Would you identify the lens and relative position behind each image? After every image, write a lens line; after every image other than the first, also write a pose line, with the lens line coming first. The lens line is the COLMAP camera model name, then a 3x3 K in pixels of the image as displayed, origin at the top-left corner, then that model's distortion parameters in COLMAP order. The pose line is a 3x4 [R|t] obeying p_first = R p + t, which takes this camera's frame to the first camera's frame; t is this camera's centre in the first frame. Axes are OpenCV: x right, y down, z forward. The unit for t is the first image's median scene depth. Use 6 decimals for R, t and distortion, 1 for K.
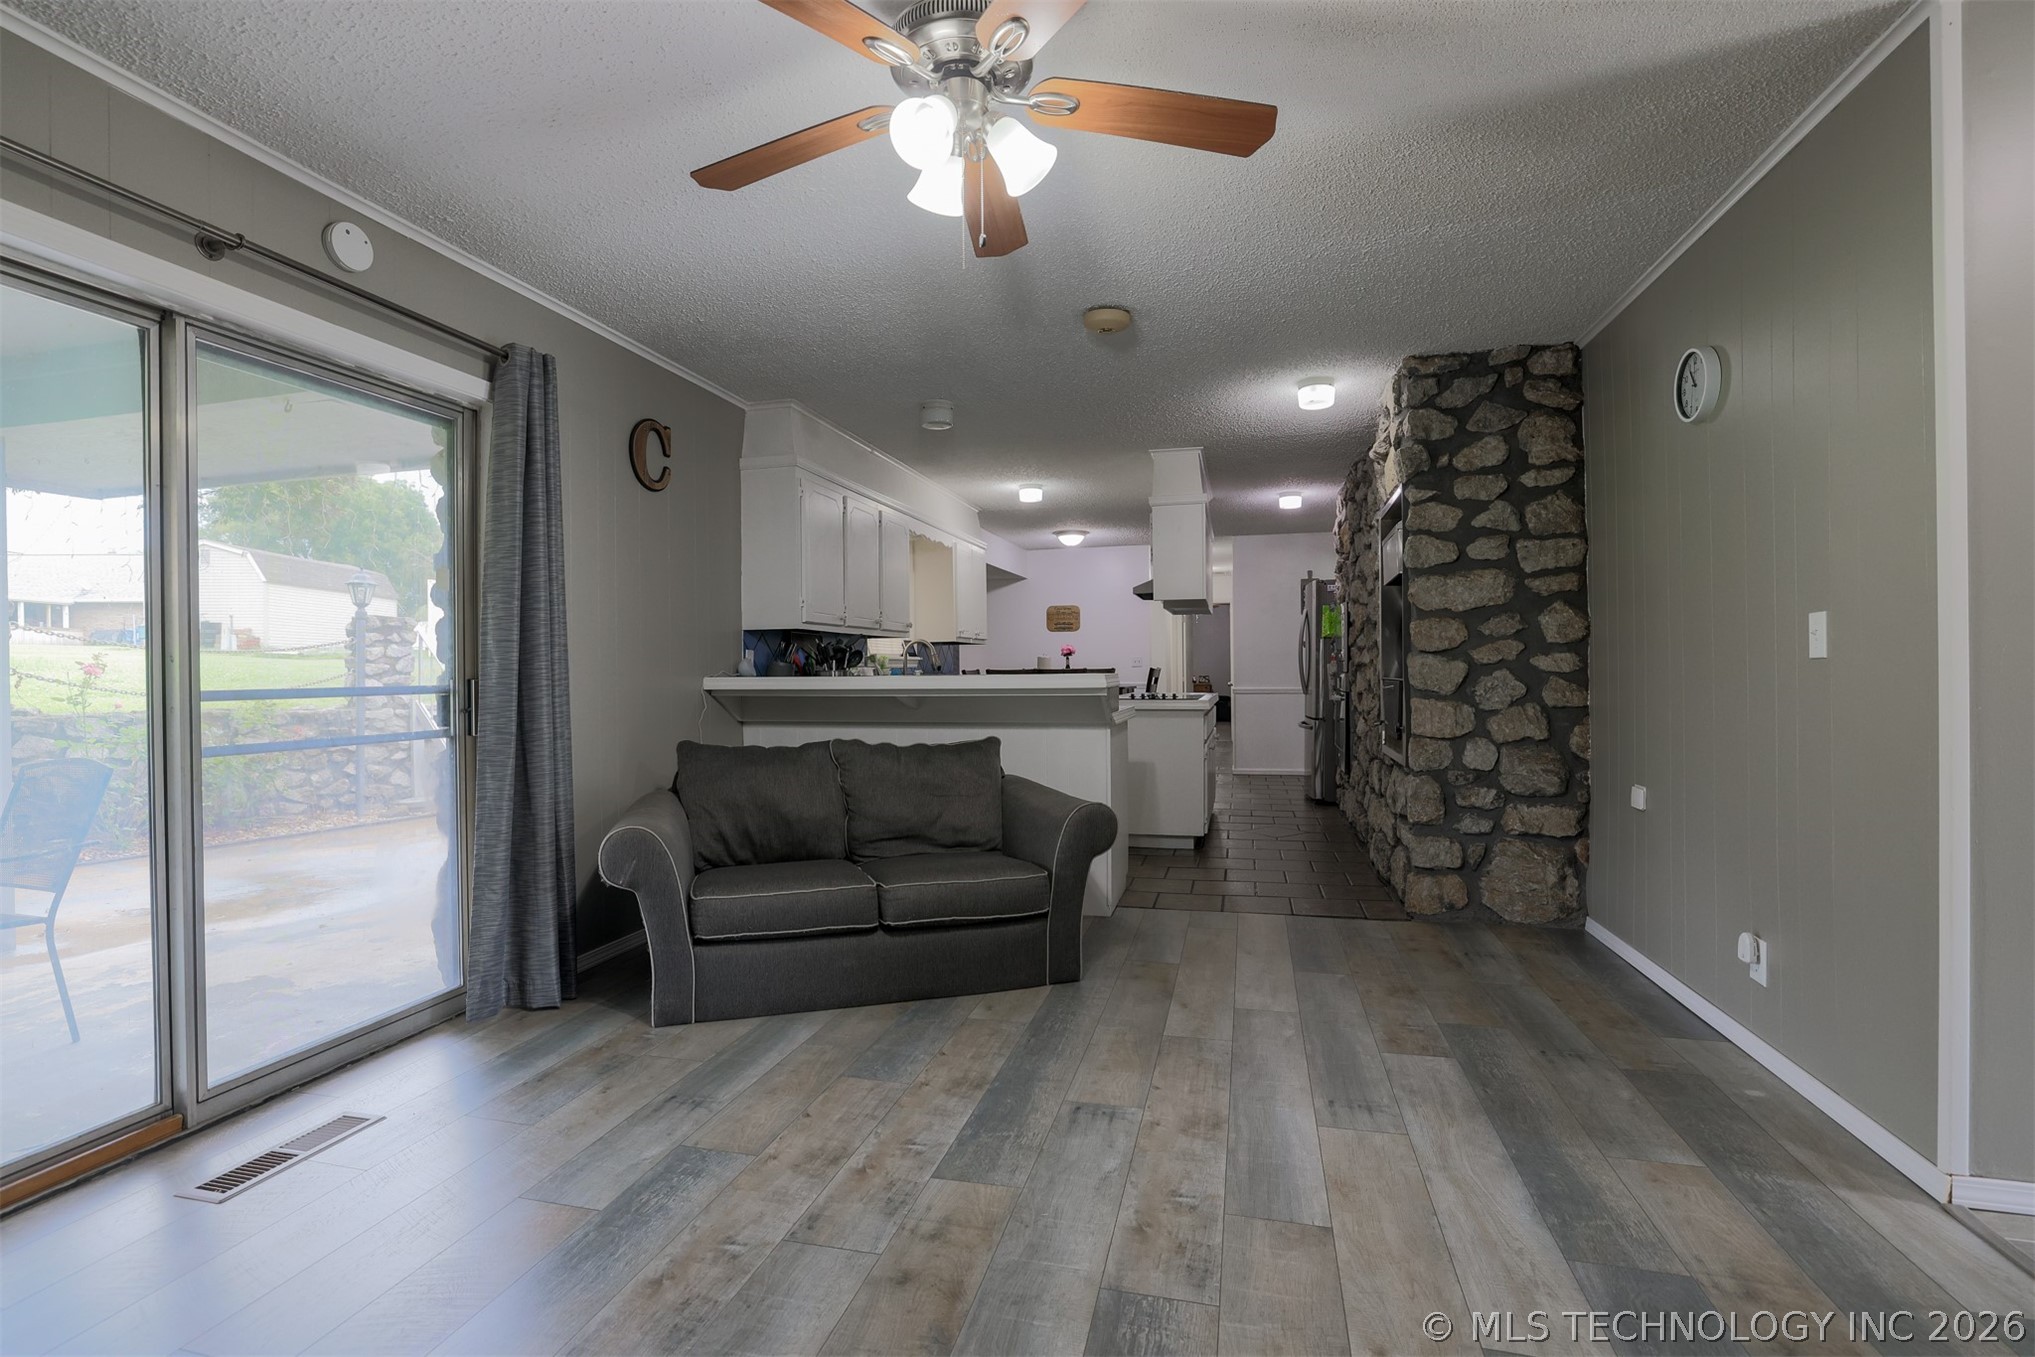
lens RADIAL K [[924.9, 0, 1006.2], [0, 924.9, 675.9], [0, 0, 1]] dist [-0.052167, 0.020174]
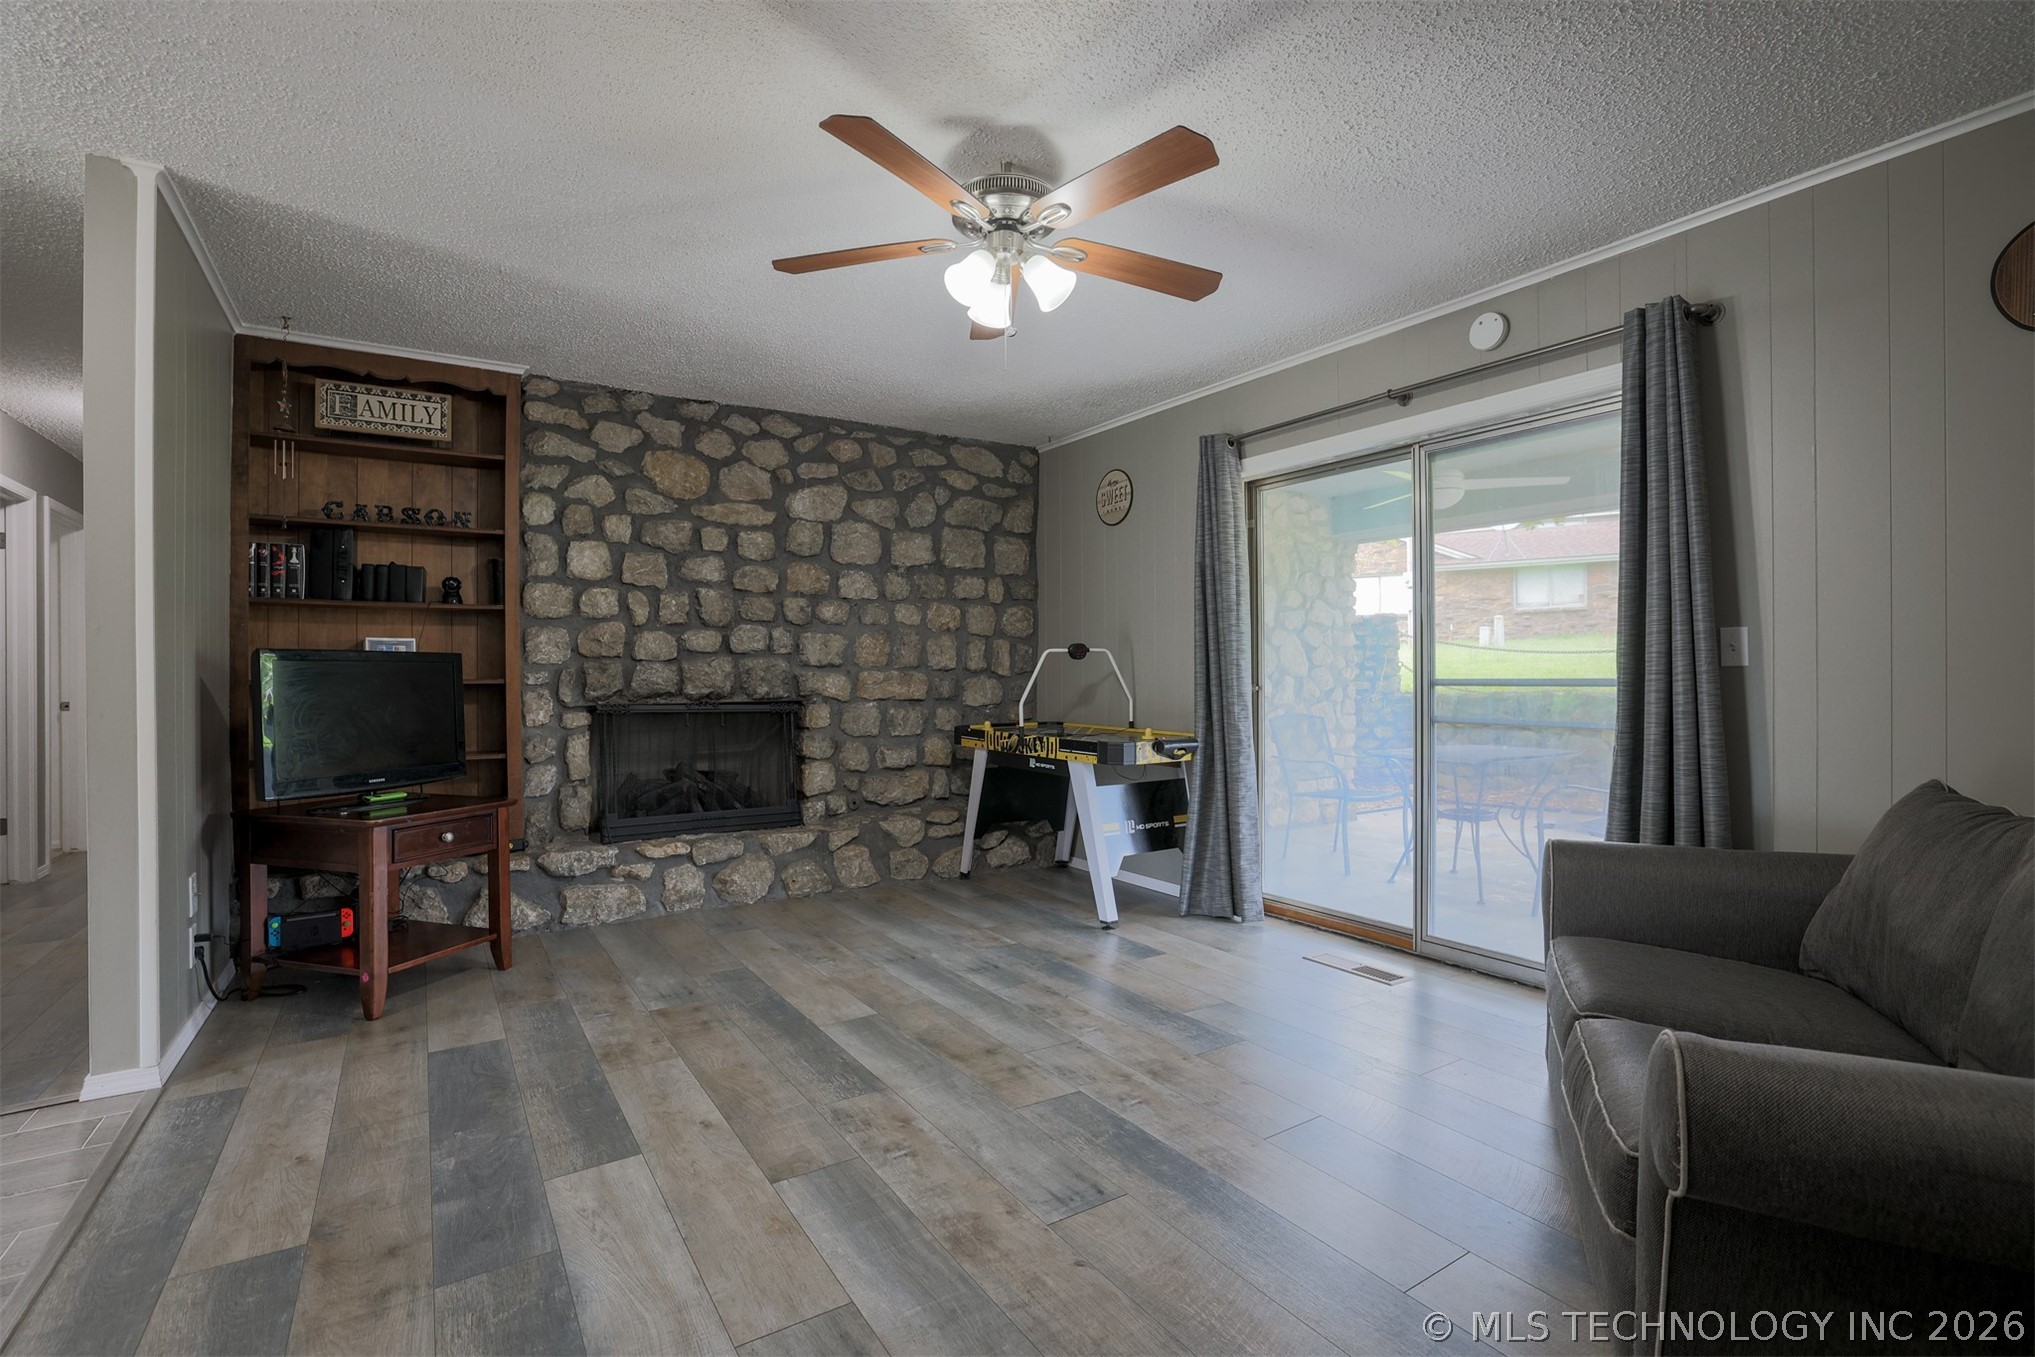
lens RADIAL K [[924.9, 0, 1006.2], [0, 924.9, 675.9], [0, 0, 1]] dist [-0.052167, 0.020174]
pose [[-0.675760, 0.010824, -0.737042, 0.881310], [0.005877, 0.999940, 0.009295, -0.008972], [0.737098, 0.001950, -0.675783, 1.771127]]
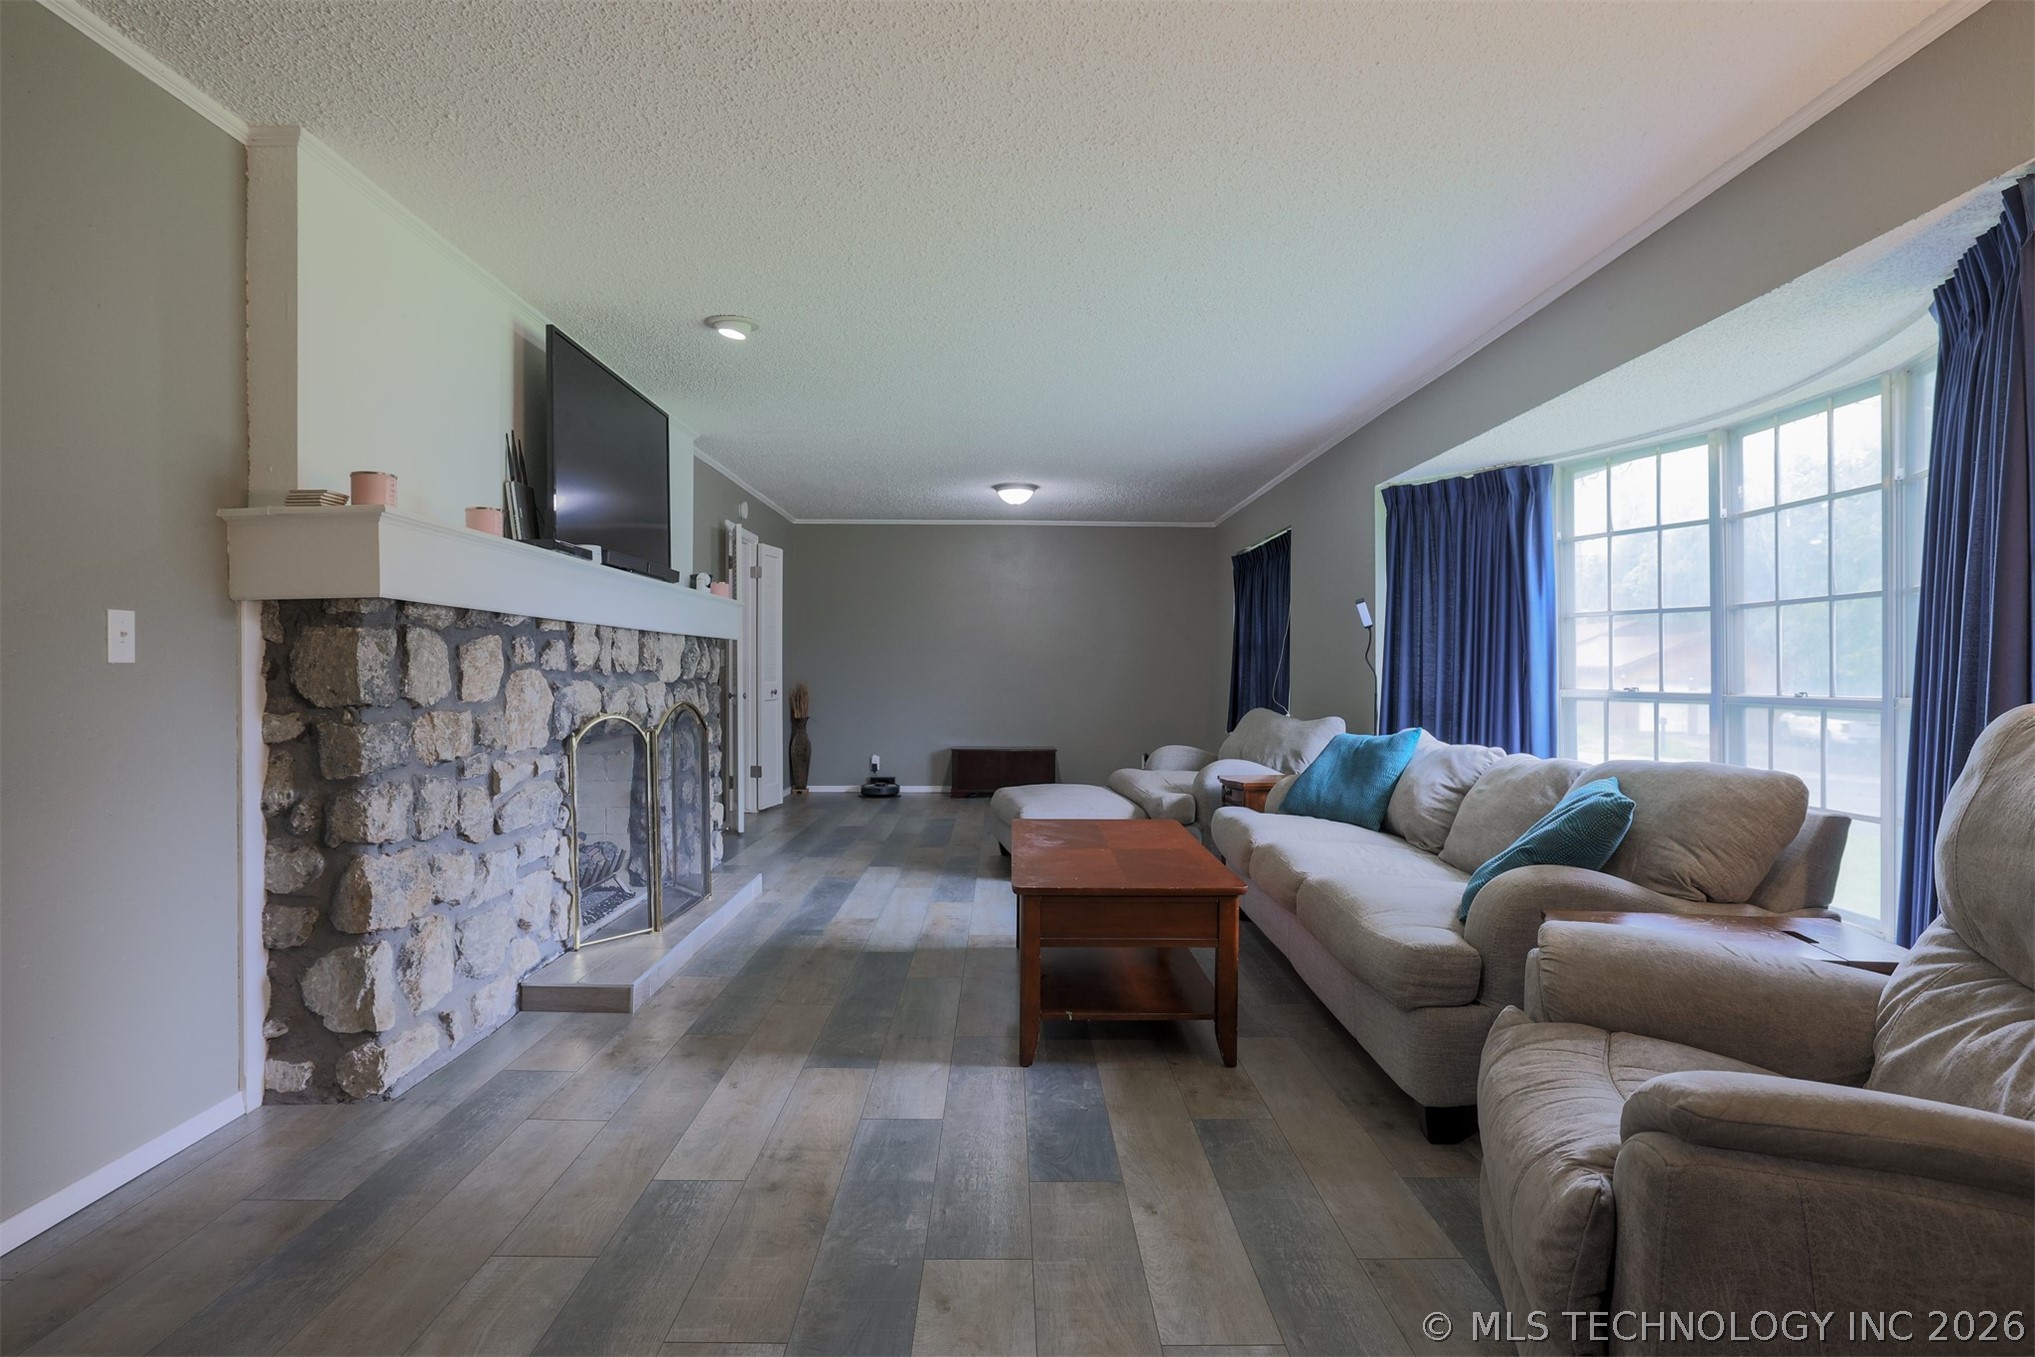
lens RADIAL K [[1058.4, 0, 1017.5], [0, 1058.4, 678.5], [0, 0, 1]] dist [-0.004217, -0.000717]
pose [[0.964895, 0.007382, 0.262531, -0.143515], [-0.007482, 0.999972, -0.000617, 0.003154], [-0.262528, -0.001369, 0.964923, -0.338635]]
